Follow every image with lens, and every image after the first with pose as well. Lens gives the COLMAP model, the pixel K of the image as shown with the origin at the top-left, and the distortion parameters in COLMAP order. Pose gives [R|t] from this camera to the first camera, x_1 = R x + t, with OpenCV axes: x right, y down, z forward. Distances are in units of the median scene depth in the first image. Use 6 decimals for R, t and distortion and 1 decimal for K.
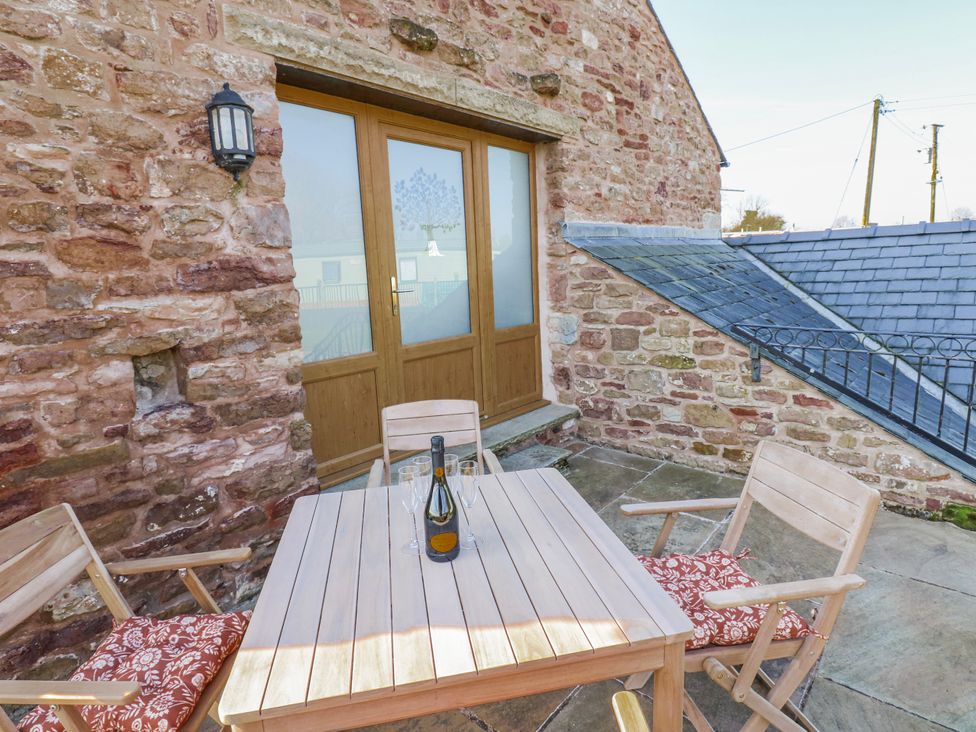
lens RADIAL K [[506.0, 0, 492.4], [0, 506.0, 355.1], [0, 0, 1]] dist [0.001910, -0.014301]
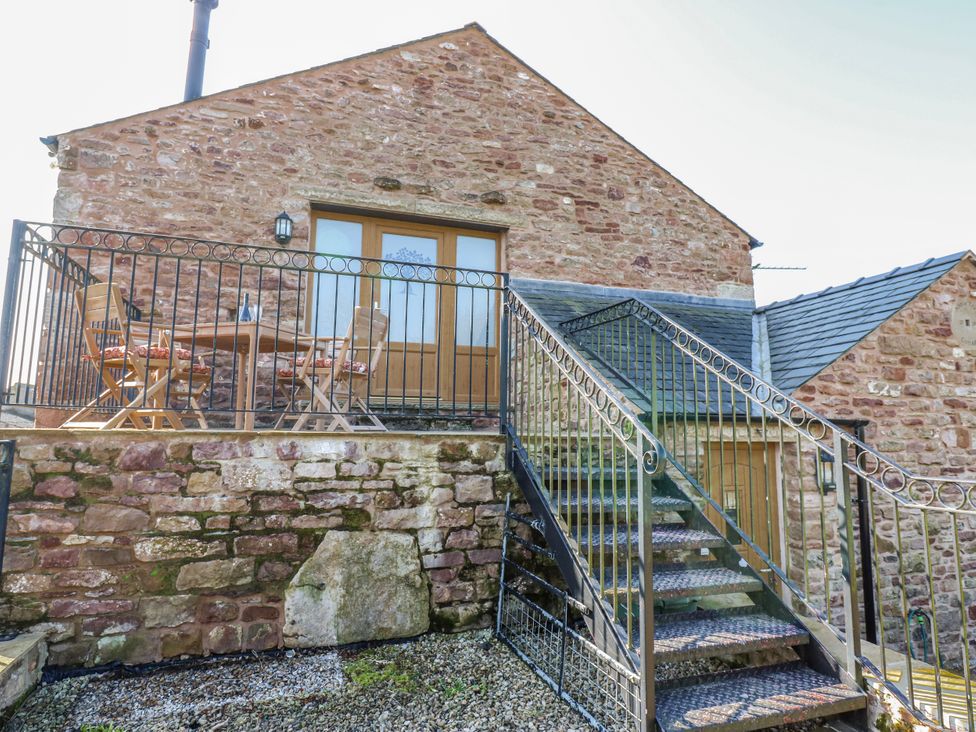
lens RADIAL K [[506.0, 0, 492.4], [0, 506.0, 355.1], [0, 0, 1]] dist [0.001910, -0.014301]
pose [[0.873586, -0.004729, -0.486648, 0.980745], [-0.126392, 0.963437, -0.236251, 0.379962], [0.469972, 0.267894, 0.841047, -0.274920]]
